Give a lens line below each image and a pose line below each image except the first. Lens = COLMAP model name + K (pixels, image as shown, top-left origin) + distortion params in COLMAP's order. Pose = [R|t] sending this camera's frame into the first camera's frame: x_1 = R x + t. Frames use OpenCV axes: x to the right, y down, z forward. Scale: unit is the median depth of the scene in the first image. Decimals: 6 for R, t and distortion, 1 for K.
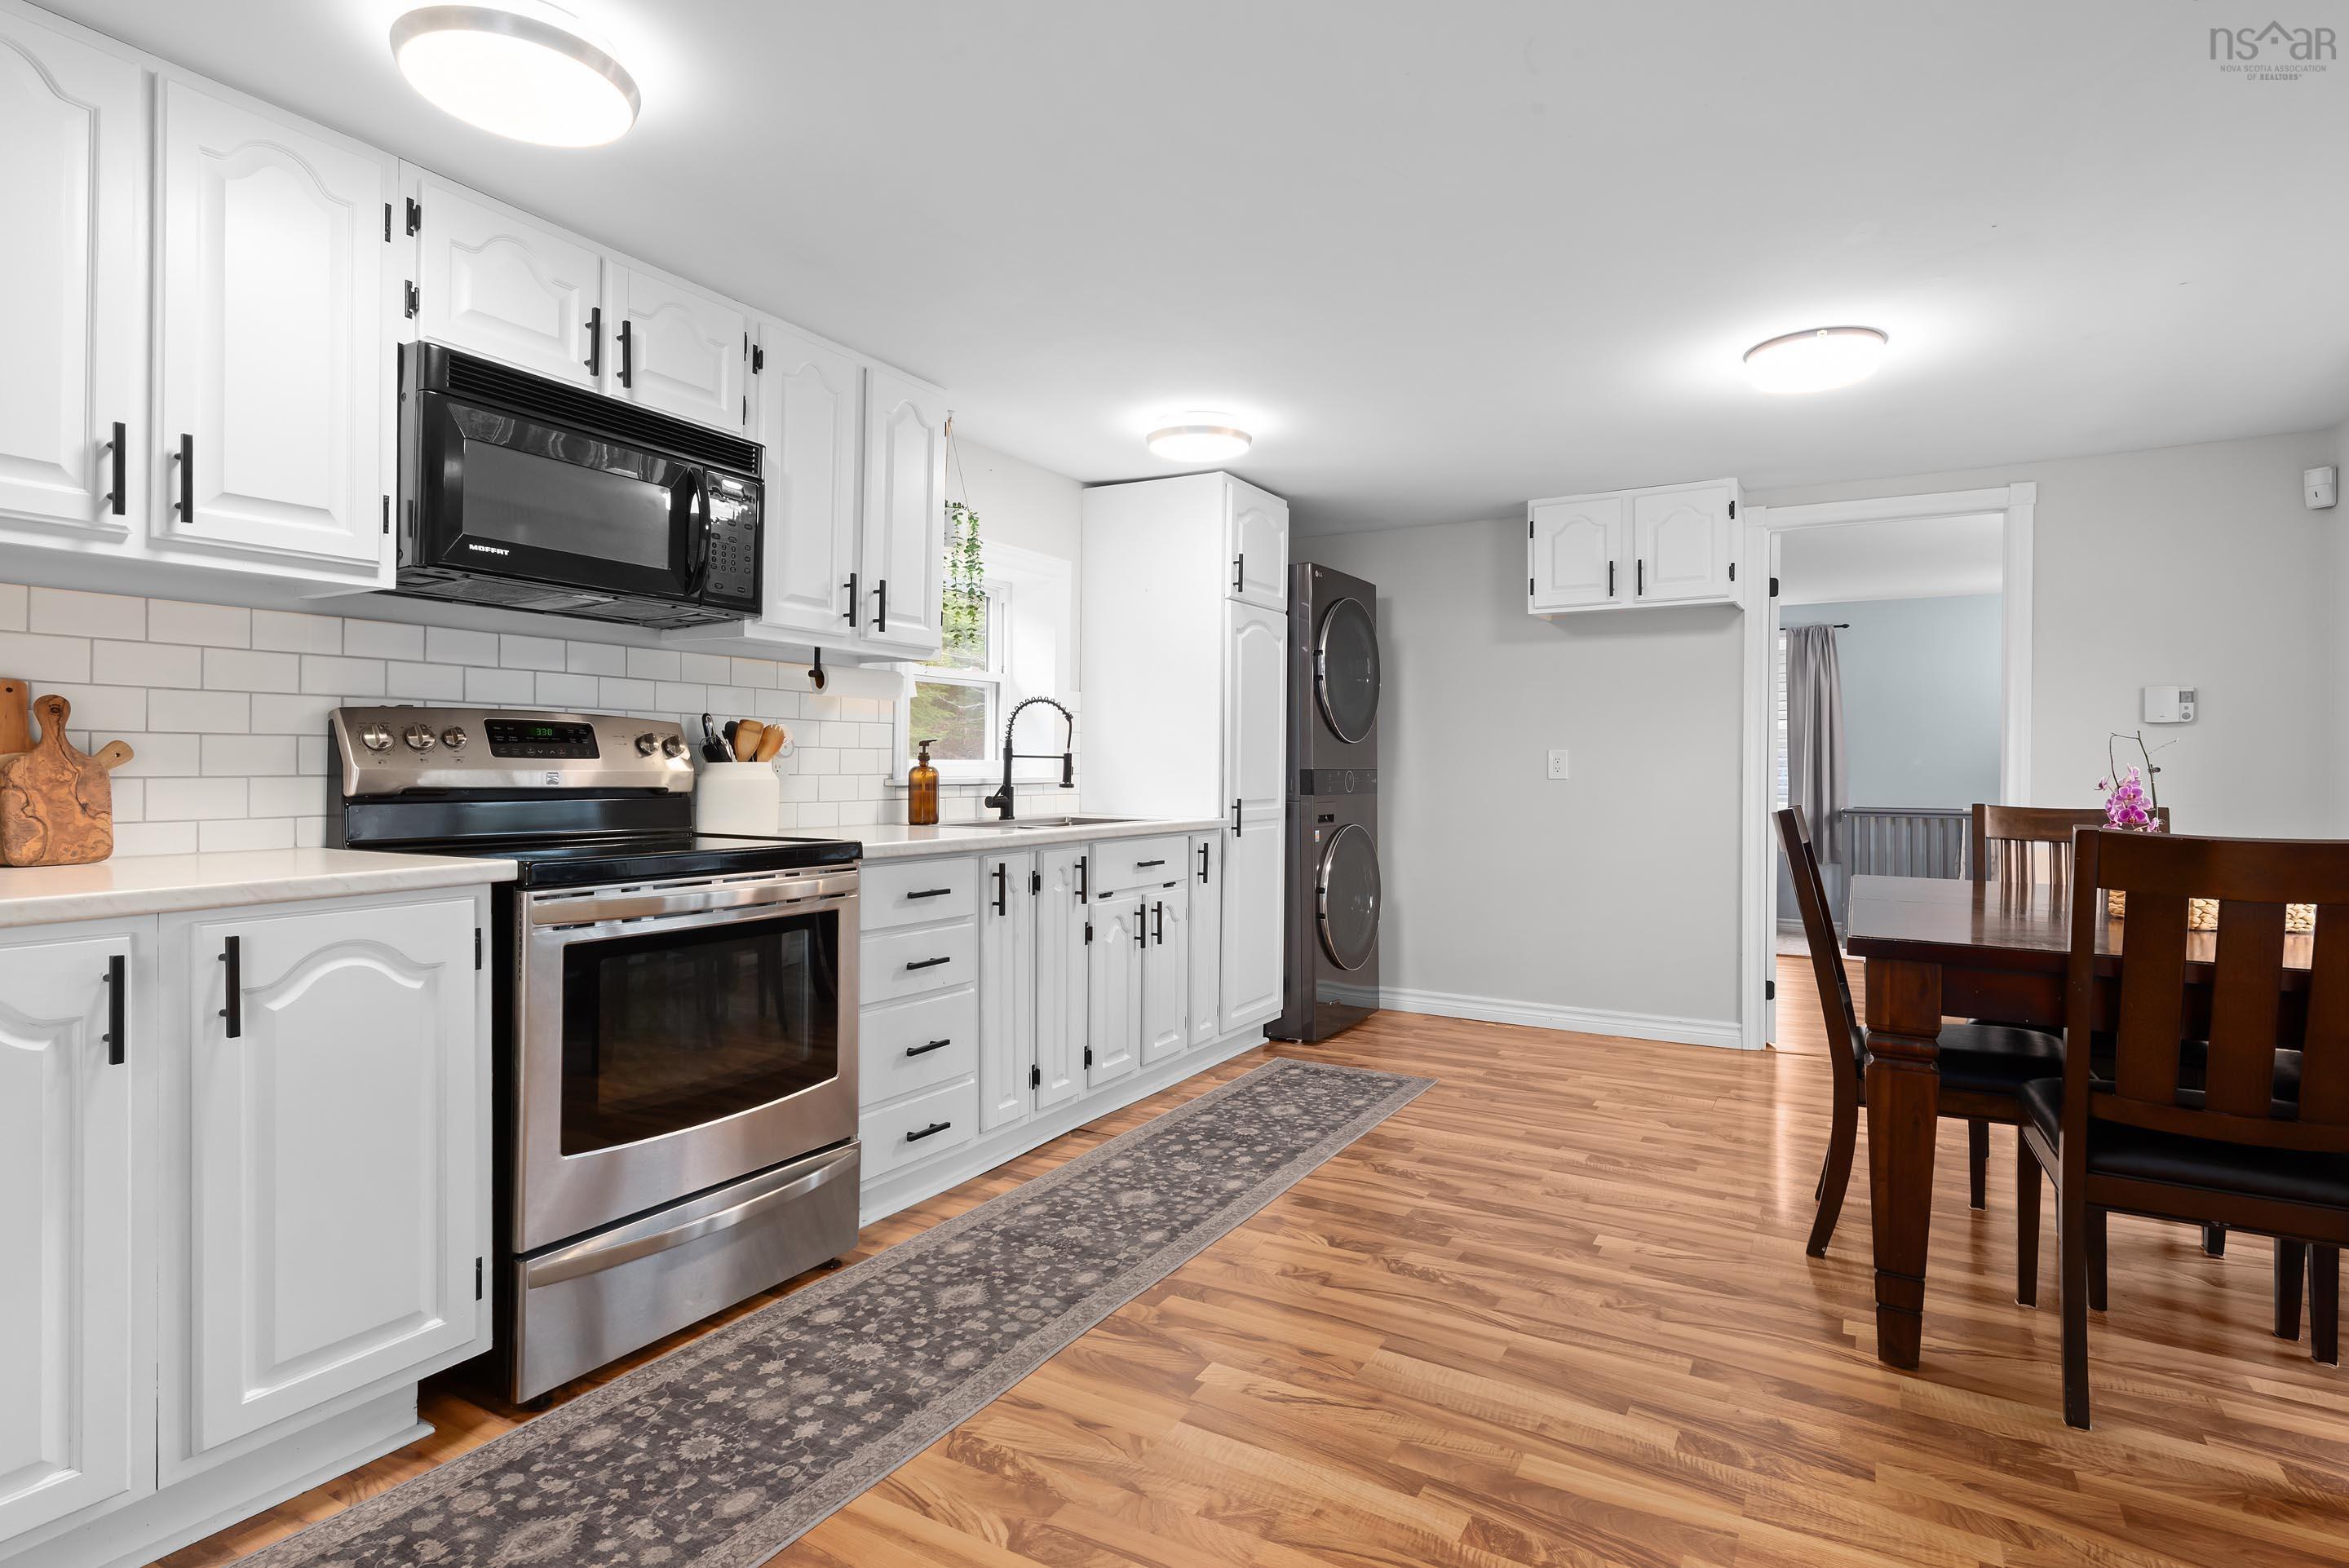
lens RADIAL K [[1181.2, 0, 1181.1], [0, 1181.2, 766.4], [0, 0, 1]] dist [0.008931, -0.001867]
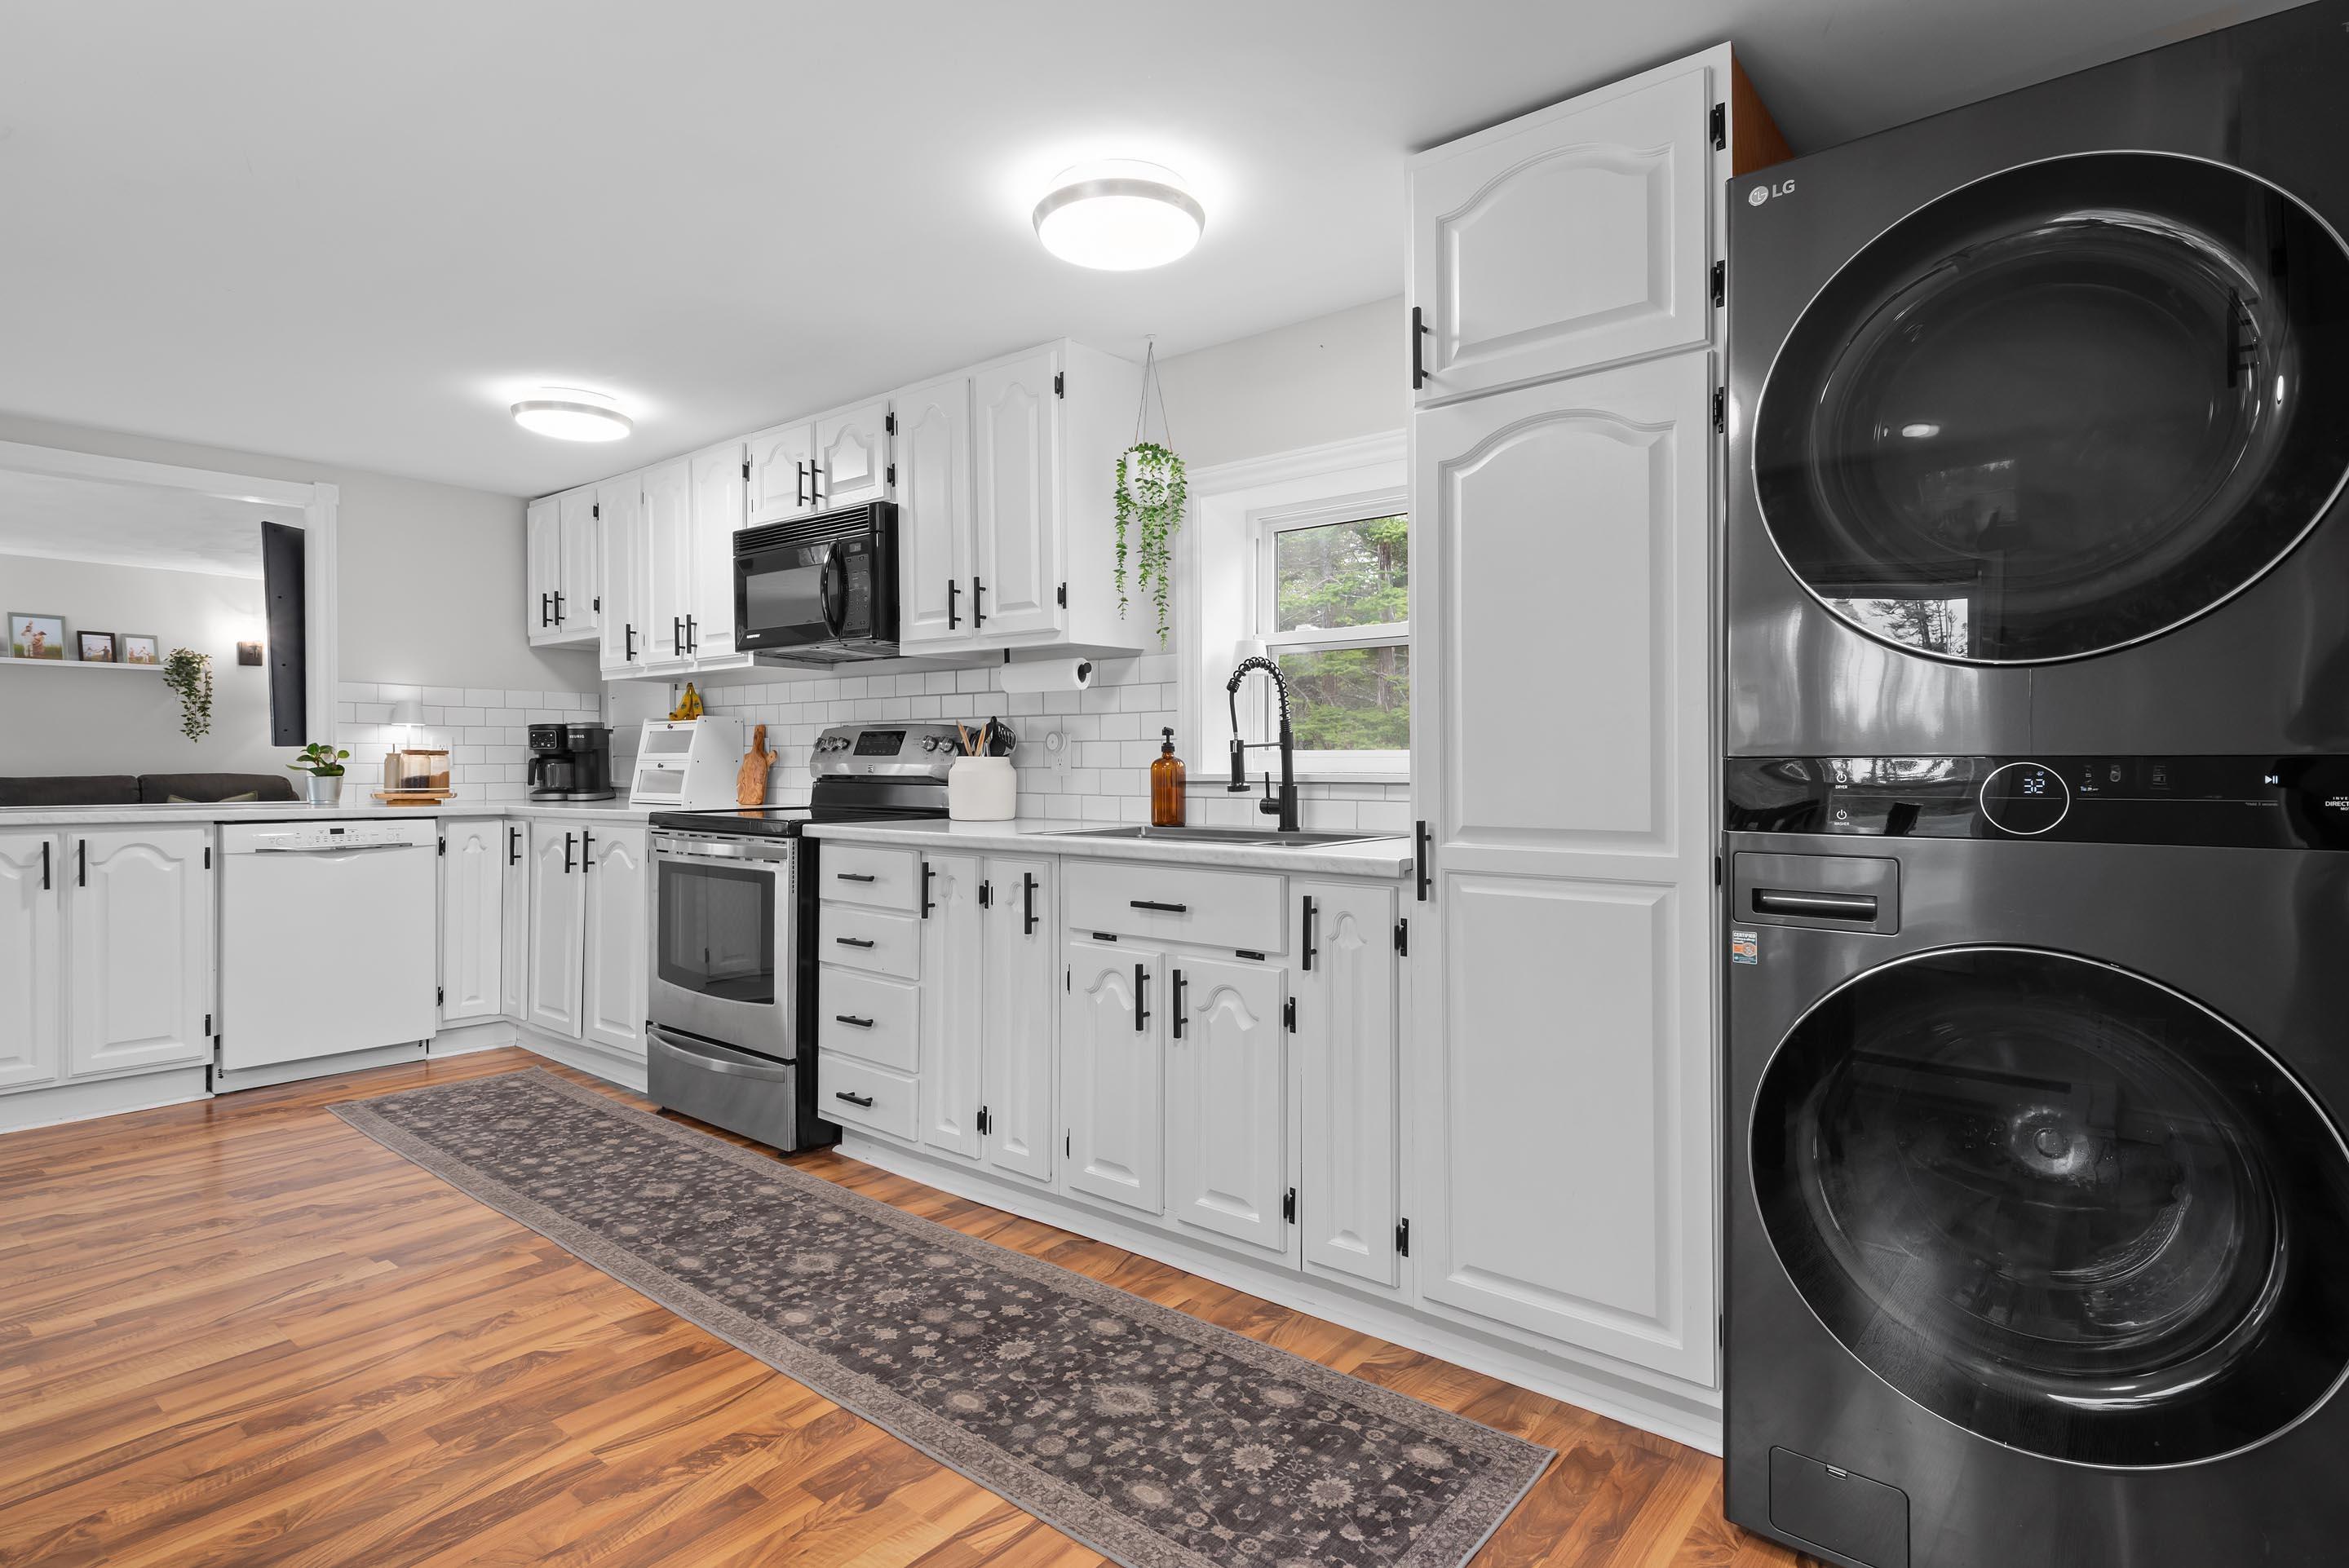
lens RADIAL K [[1181.2, 0, 1186.1], [0, 1181.2, 768.6], [0, 0, 1]] dist [0.008931, -0.001867]
pose [[-0.148964, 0.002306, -0.988840, 0.748295], [0.003386, 0.999993, 0.001822, 0.006750], [0.988837, -0.003077, -0.148970, 1.358553]]
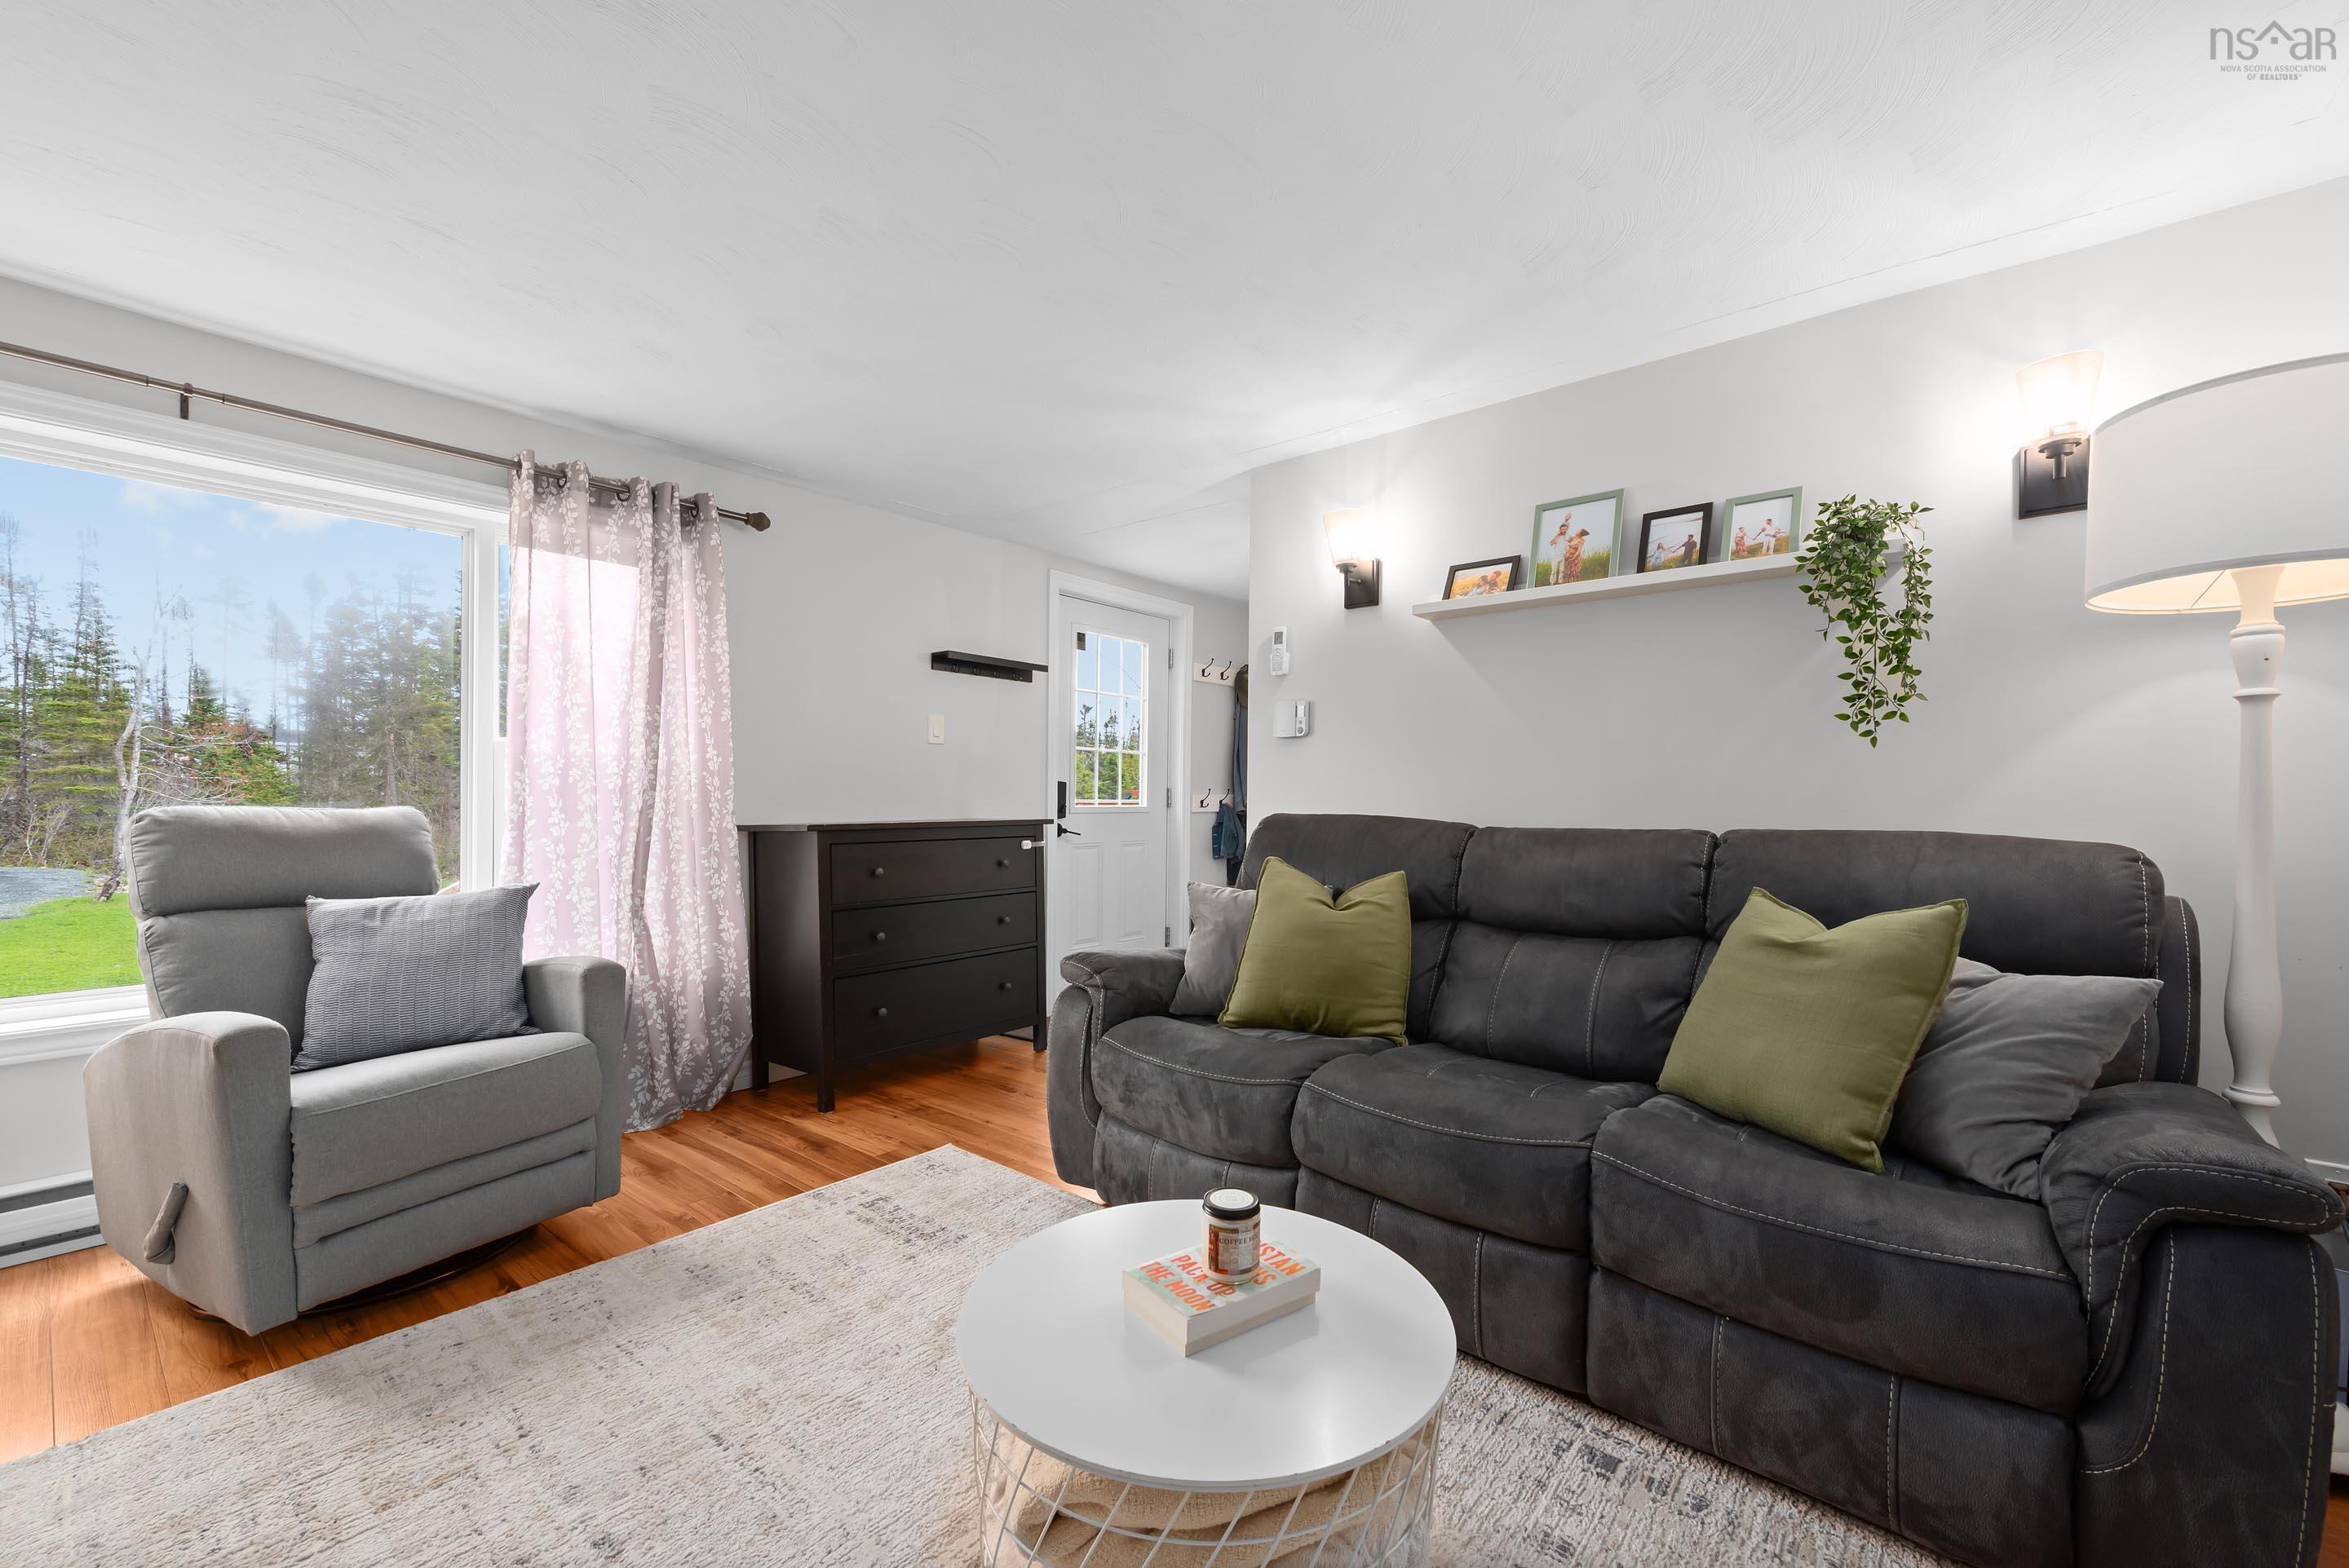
lens RADIAL K [[906.3, 0, 1182.5], [0, 906.3, 797.5], [0, 0, 1]] dist [0.001394, -0.000090]
pose [[-0.986798, -0.011397, 0.161552, -0.829281], [-0.010566, 0.999926, 0.006001, -0.007408], [-0.161608, 0.004215, -0.986846, -0.133212]]
